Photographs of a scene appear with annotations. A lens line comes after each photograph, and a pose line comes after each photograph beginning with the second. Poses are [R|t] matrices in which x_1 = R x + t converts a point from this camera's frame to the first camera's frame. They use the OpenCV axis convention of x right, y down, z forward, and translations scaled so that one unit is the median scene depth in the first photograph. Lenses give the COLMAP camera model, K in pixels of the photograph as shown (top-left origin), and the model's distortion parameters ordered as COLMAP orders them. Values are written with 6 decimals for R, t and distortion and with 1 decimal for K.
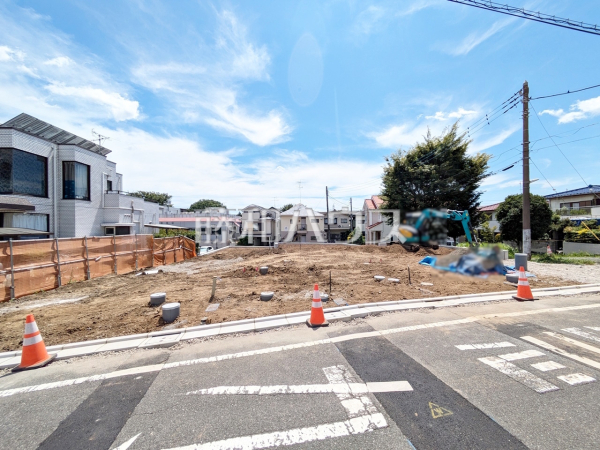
lens RADIAL K [[239.0, 0, 302.1], [0, 239.0, 224.6], [0, 0, 1]] dist [0.001831, 0.000160]
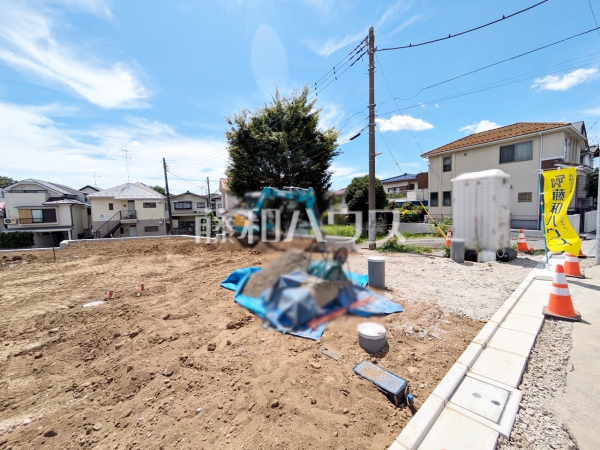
lens RADIAL K [[239.0, 0, 303.6], [0, 239.0, 229.6], [0, 0, 1]] dist [0.001831, 0.000160]
pose [[0.877466, -0.055468, 0.476422, 0.113343], [0.015285, 0.996020, 0.087812, 0.001918], [-0.479396, -0.069770, 0.874821, 0.130327]]
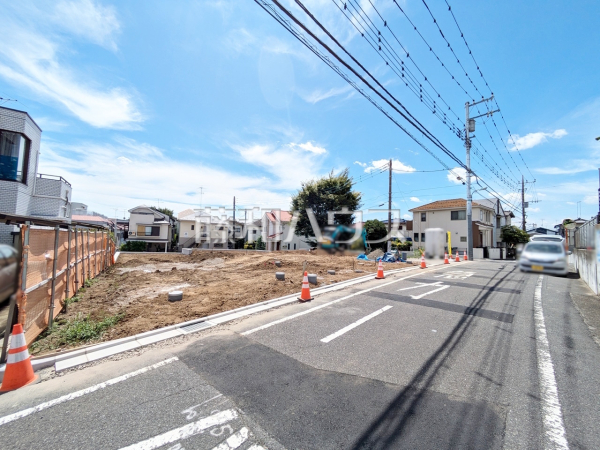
lens RADIAL K [[239.0, 0, 302.5], [0, 239.0, 221.8], [0, 0, 1]] dist [0.001831, 0.000160]
pose [[0.838017, 0.077703, 0.540083, -0.200256], [-0.046695, 0.996390, -0.070899, 0.012109], [-0.543643, 0.034196, 0.838620, -0.047210]]
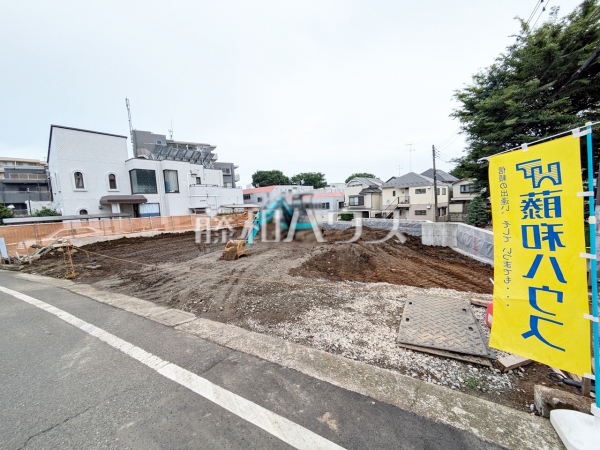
lens RADIAL K [[239.0, 0, 301.4], [0, 239.0, 226.6], [0, 0, 1]] dist [0.001831, 0.000160]
pose [[0.758773, 0.037242, -0.650289, 0.278012], [0.046360, 0.992744, 0.110948, -0.005593], [0.649703, -0.114332, 0.751541, 0.111610]]
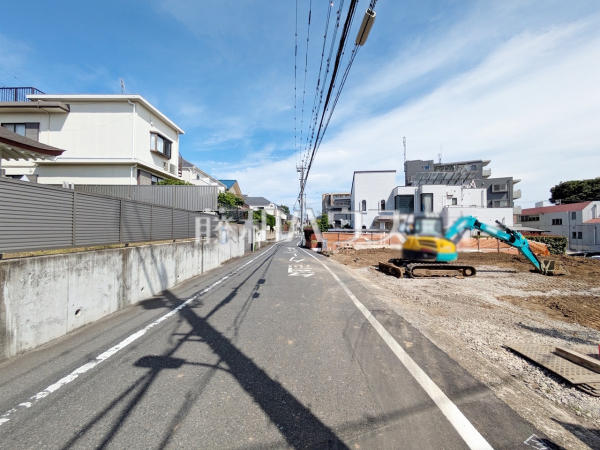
lens RADIAL K [[239.0, 0, 300.8], [0, 239.0, 220.5], [0, 0, 1]] dist [0.001831, 0.000160]
pose [[-0.161407, -0.026423, -0.986534, 0.345195], [0.006029, 0.999596, -0.027759, -0.003031], [0.986869, -0.010428, -0.161183, 0.123459]]
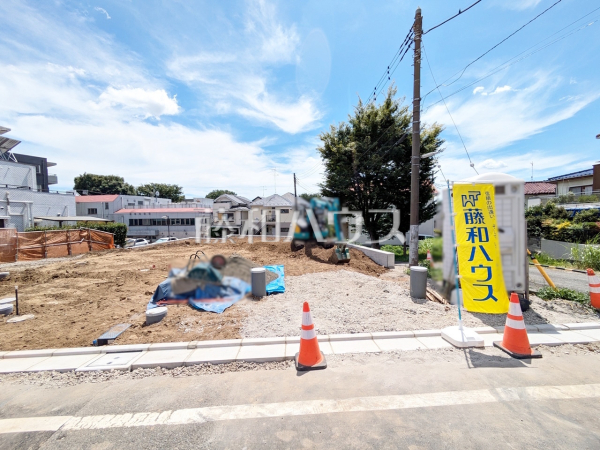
lens RADIAL K [[239.0, 0, 301.7], [0, 239.0, 232.7], [0, 0, 1]] dist [0.001831, 0.000160]
pose [[0.991137, 0.007072, -0.132652, 0.239467], [0.003320, 0.996952, 0.077950, -0.004336], [0.132799, -0.077700, 0.988093, 0.088289]]
